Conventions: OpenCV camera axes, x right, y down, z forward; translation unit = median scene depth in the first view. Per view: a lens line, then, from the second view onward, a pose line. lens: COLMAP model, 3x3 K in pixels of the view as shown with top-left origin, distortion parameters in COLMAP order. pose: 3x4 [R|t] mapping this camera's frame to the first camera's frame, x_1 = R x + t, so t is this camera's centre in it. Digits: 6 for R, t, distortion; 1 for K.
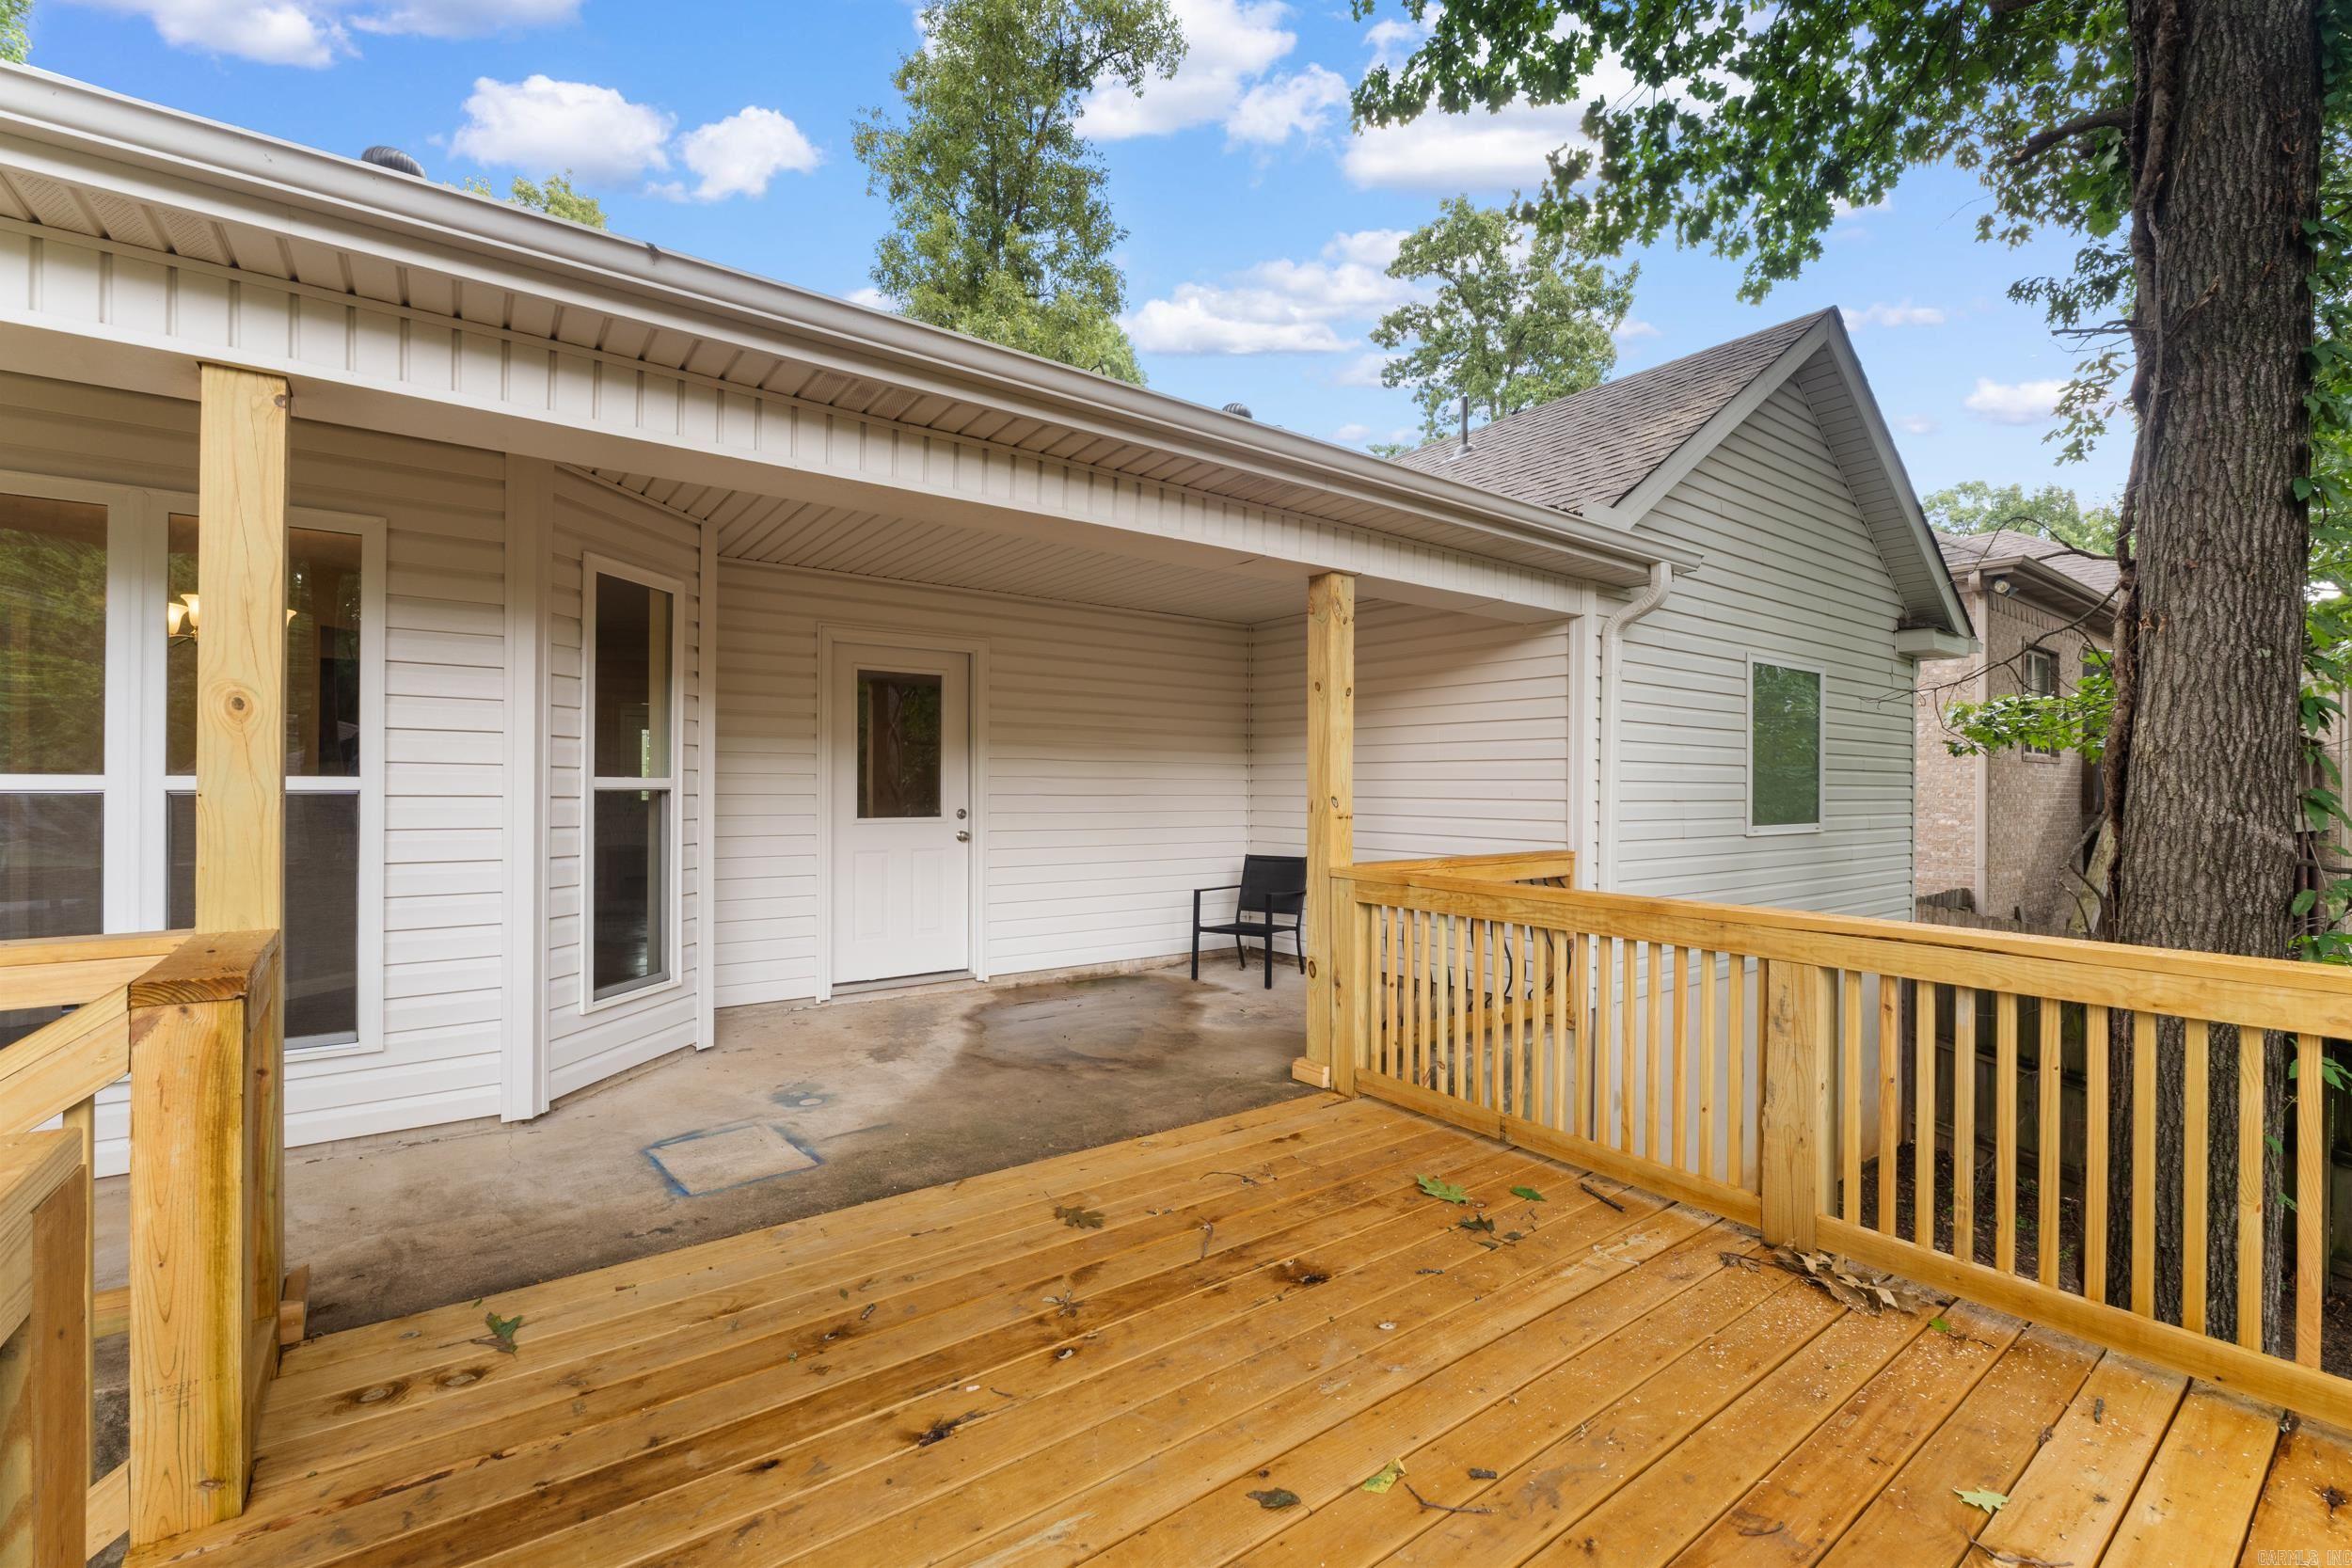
lens RADIAL K [[1016.7, 0, 1176.0], [0, 1016.7, 784.0], [0, 0, 1]] dist [-0.001600, -0.000188]
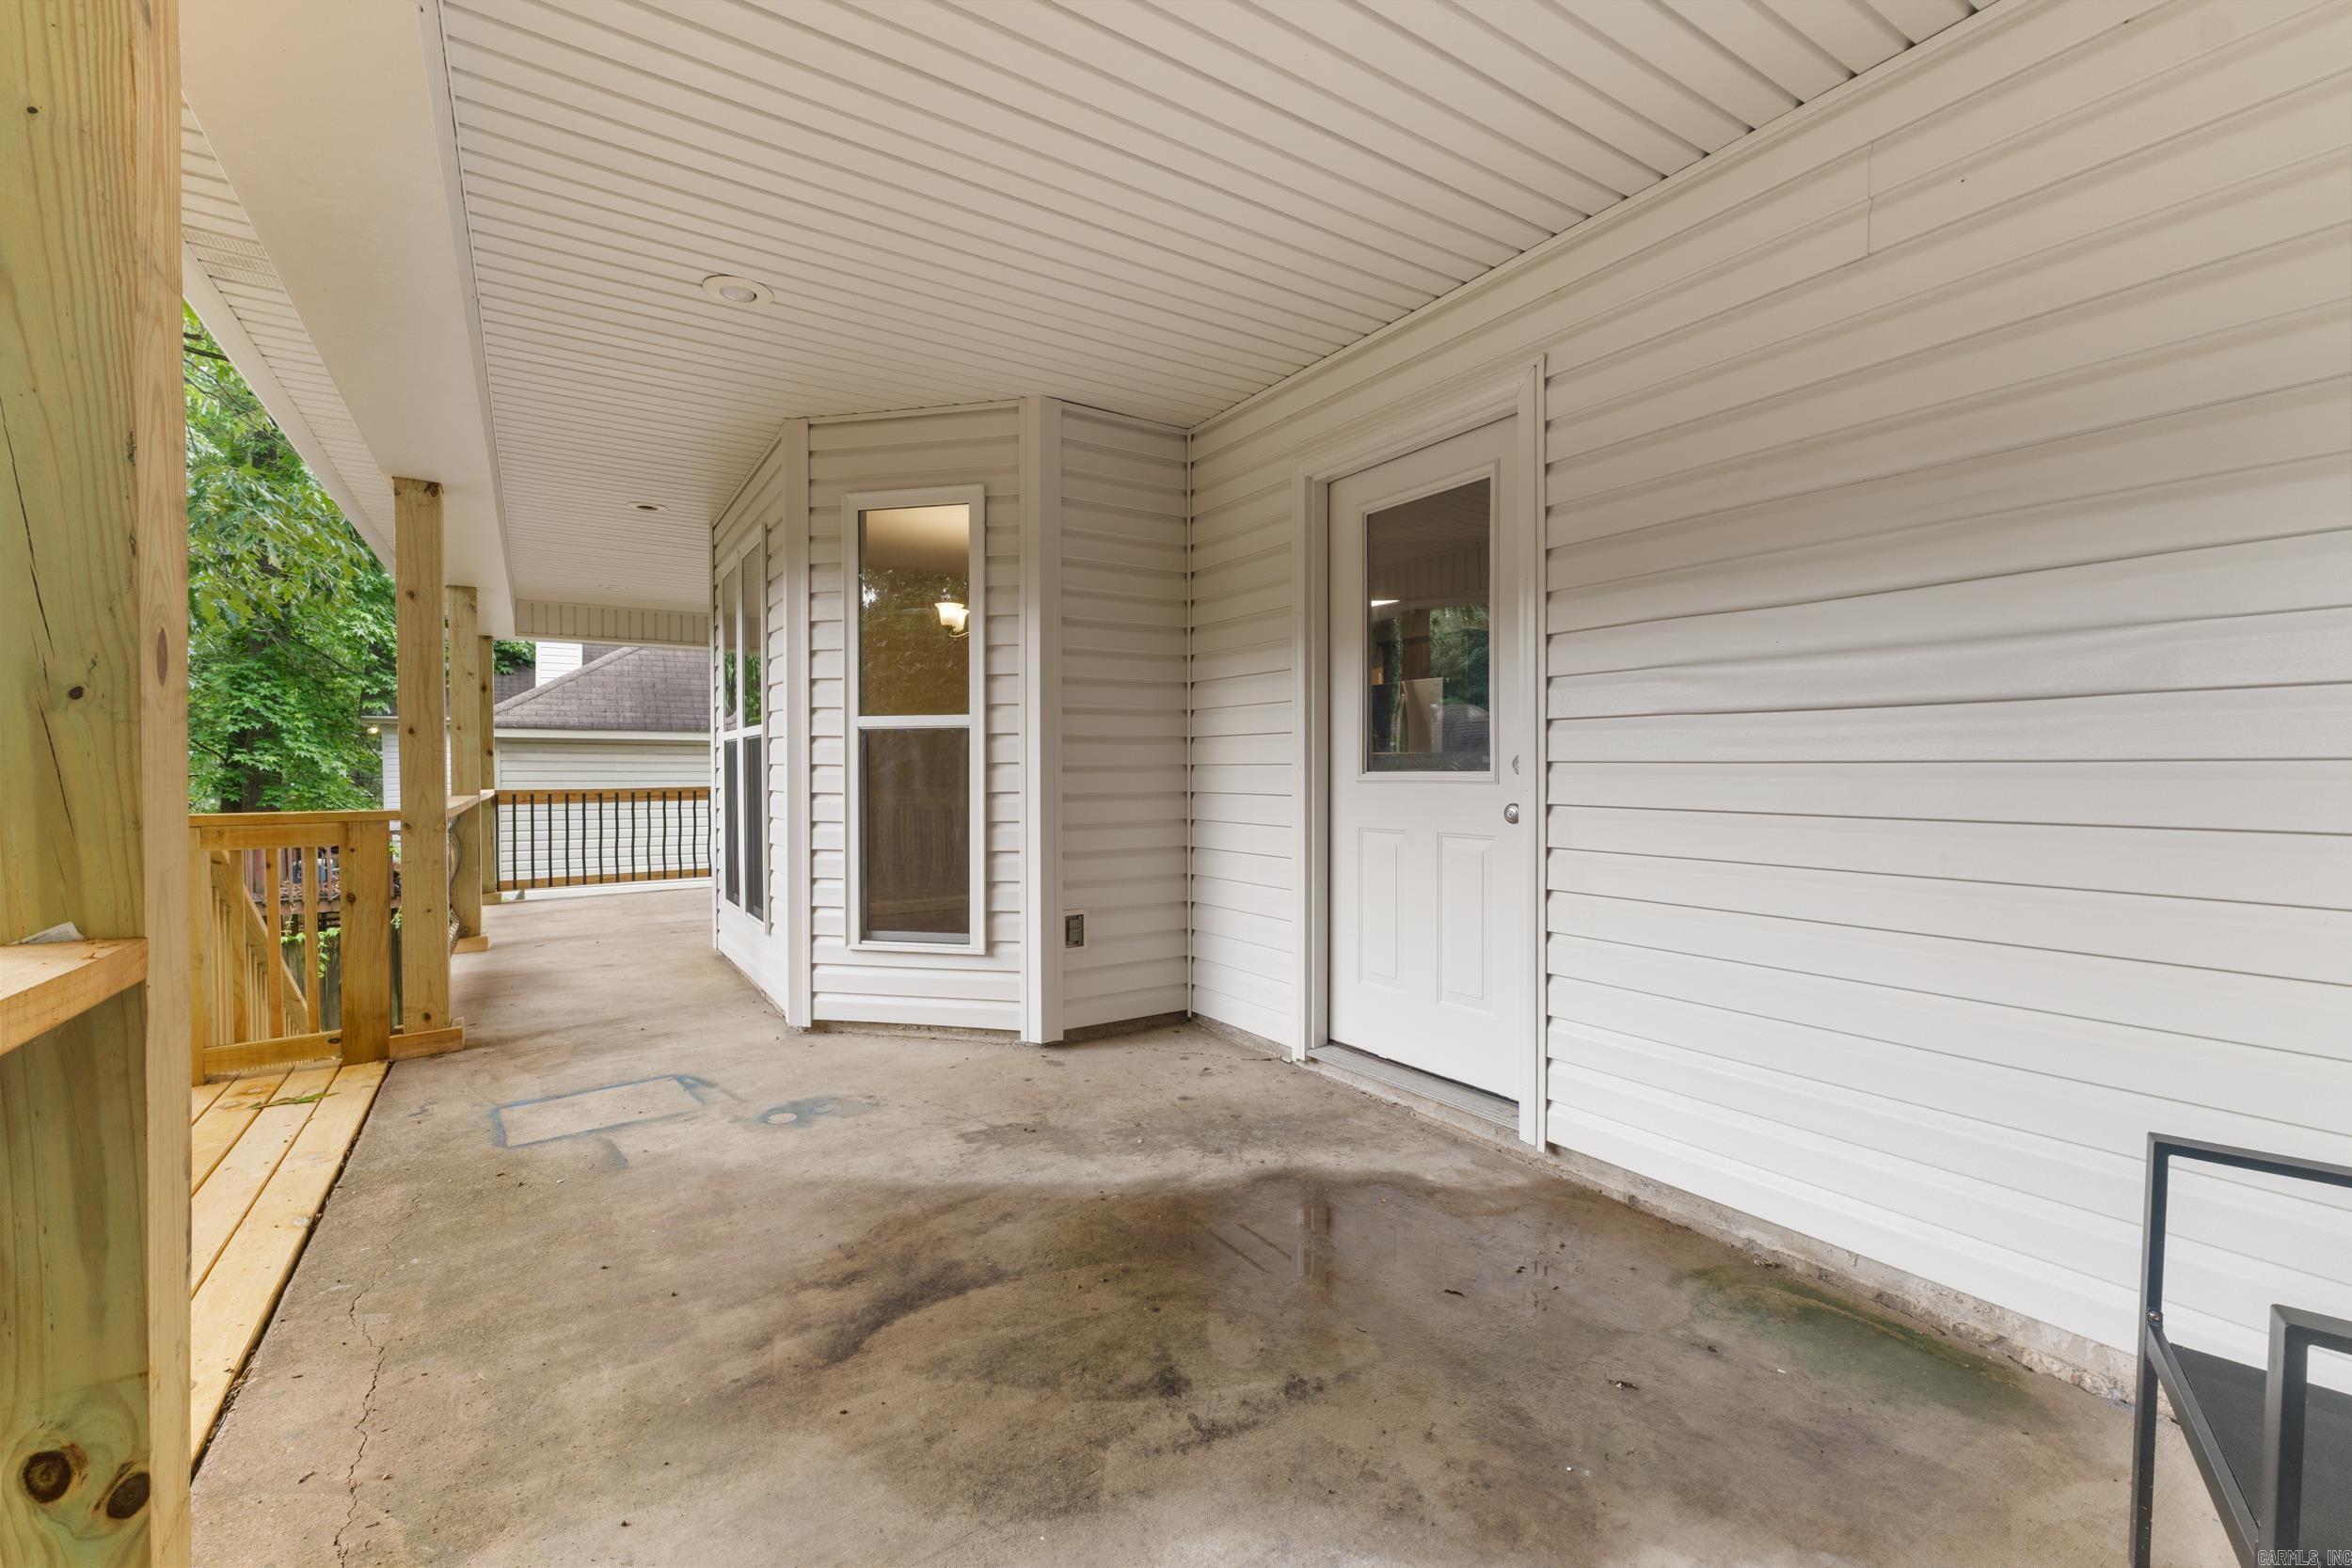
lens RADIAL K [[990.3, 0, 1176.0], [0, 990.3, 784.0], [0, 0, 1]] dist [0.009123, 0.000105]
pose [[-0.061830, 0.011746, -0.998018, 0.371946], [0.003970, 0.999926, 0.011522, 0.048216], [0.998079, -0.003250, -0.061872, 1.325372]]
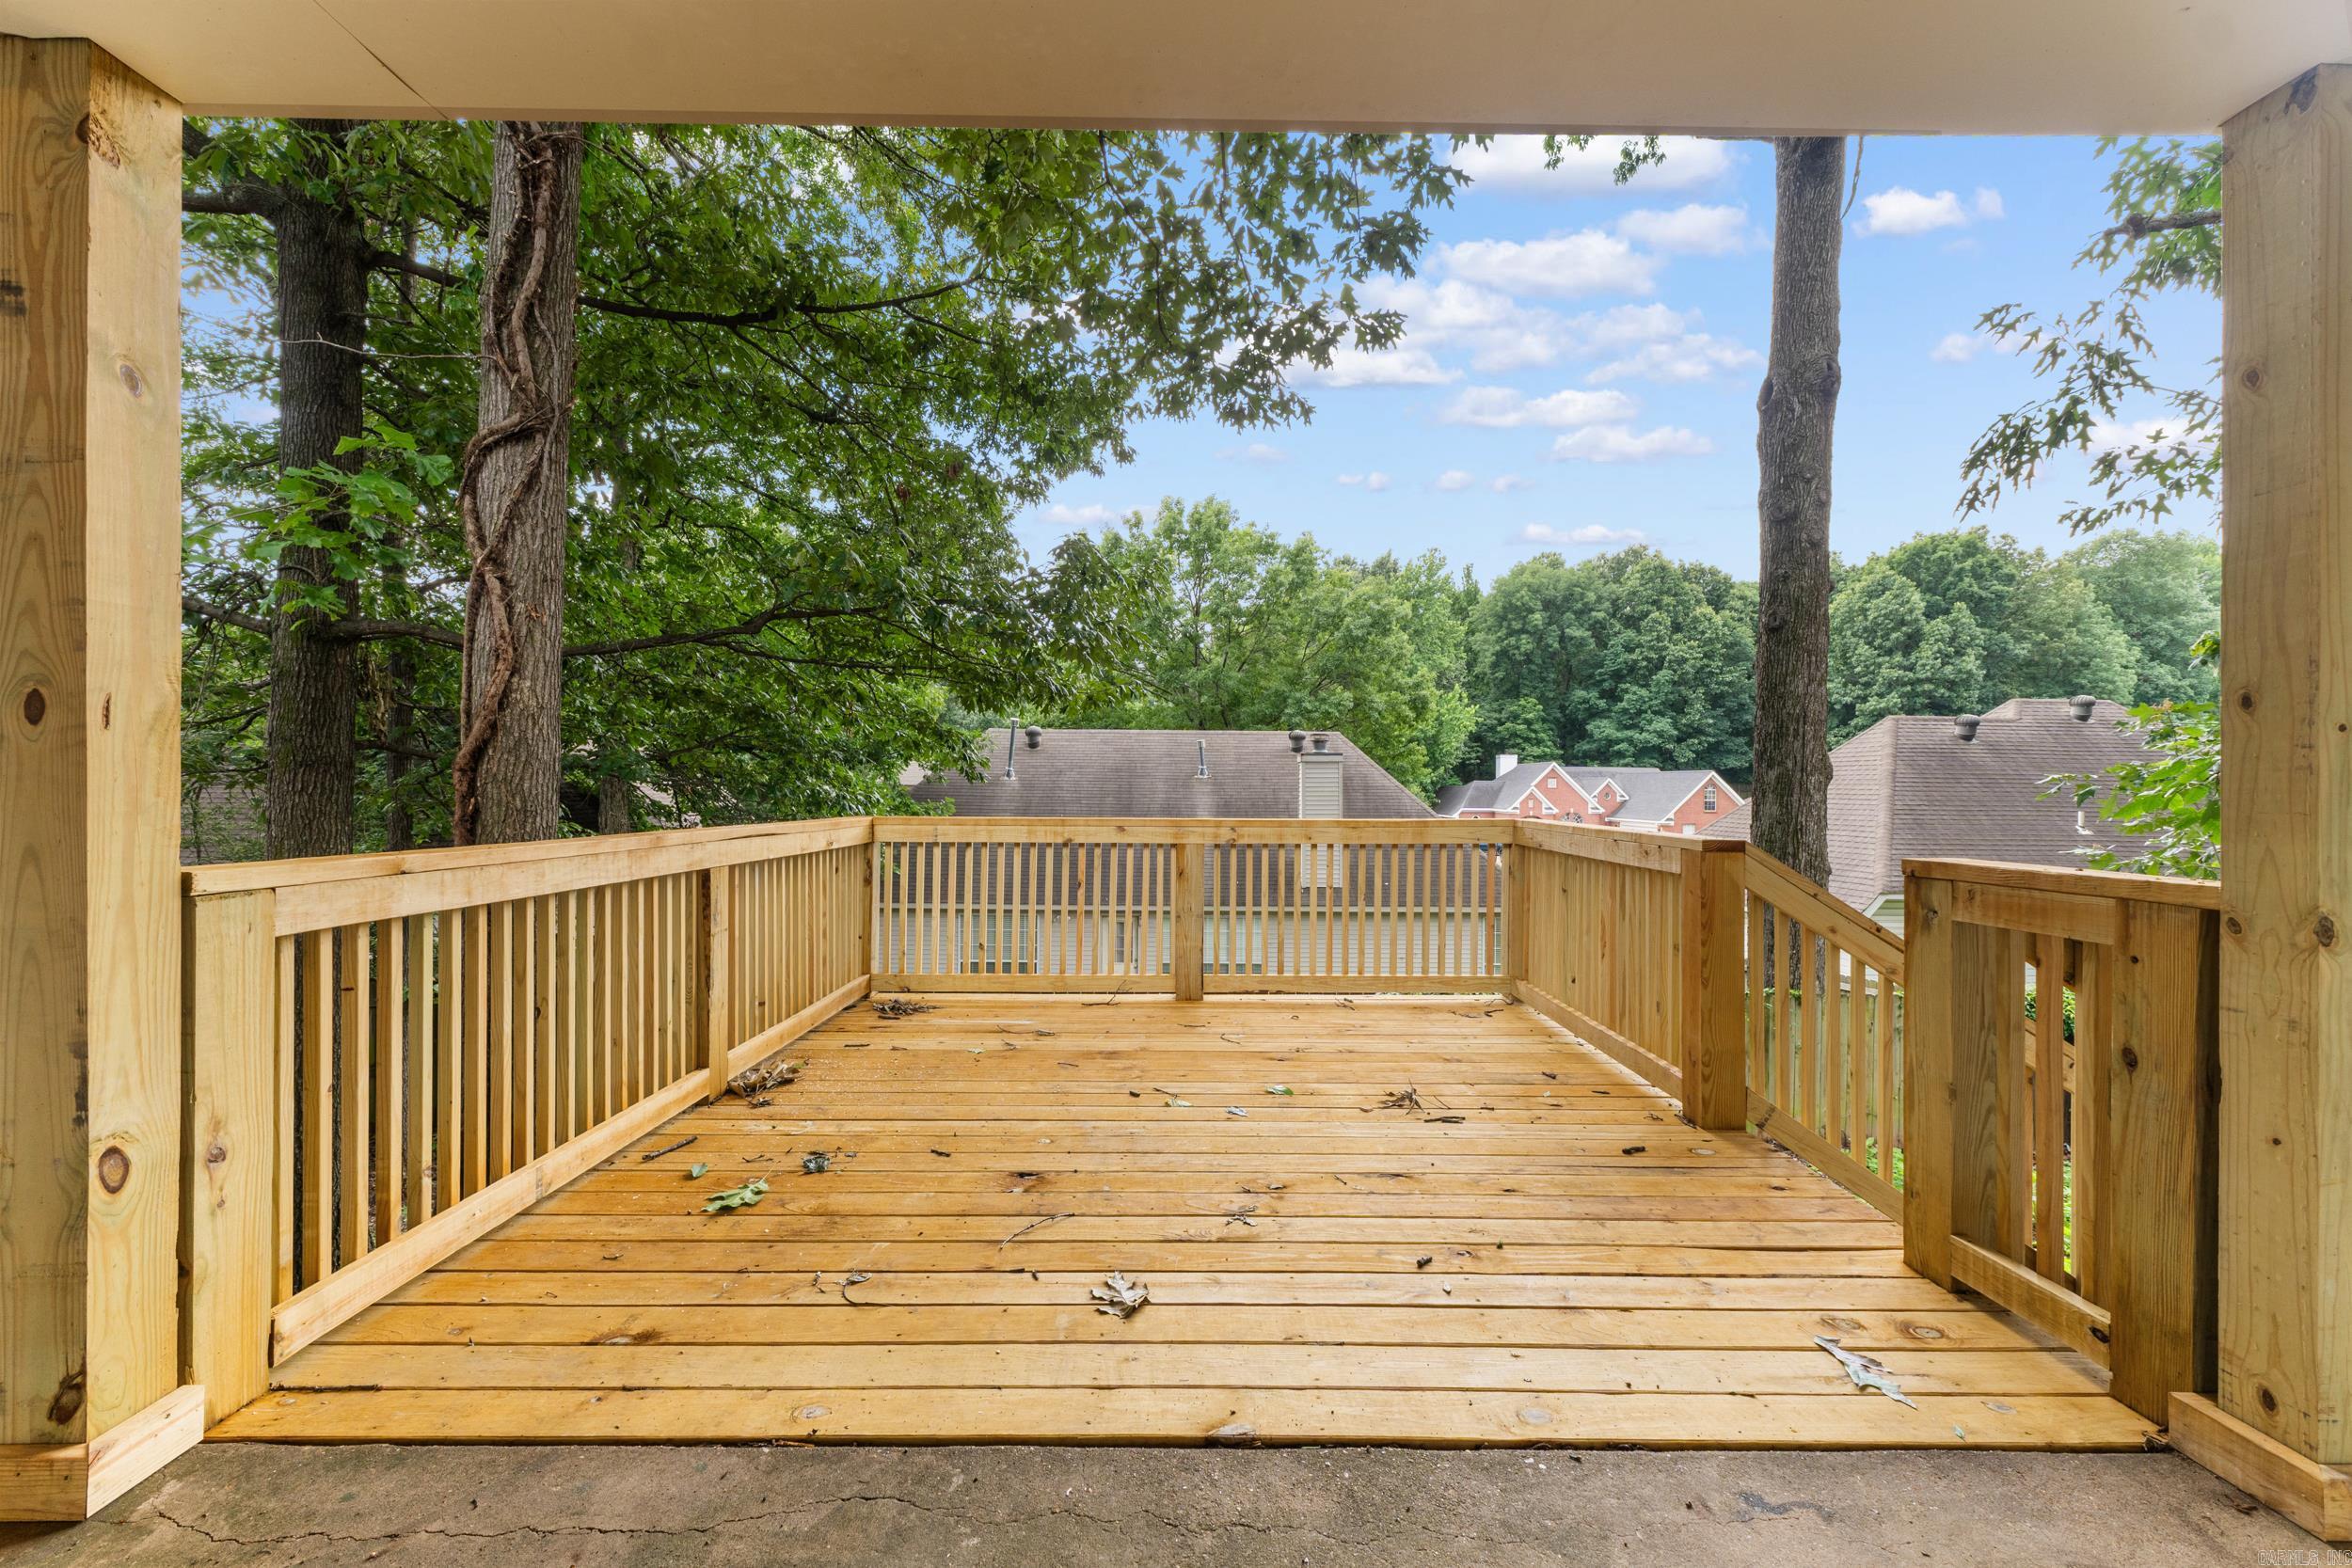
lens RADIAL K [[986.3, 0, 1176.0], [0, 986.3, 784.0], [0, 0, 1]] dist [0.002392, 0.000320]
pose [[-0.807968, -0.007210, 0.589182, -0.390443], [-0.012542, 0.999909, -0.004963, 0.046467], [-0.589093, -0.011399, -0.807985, 1.122076]]
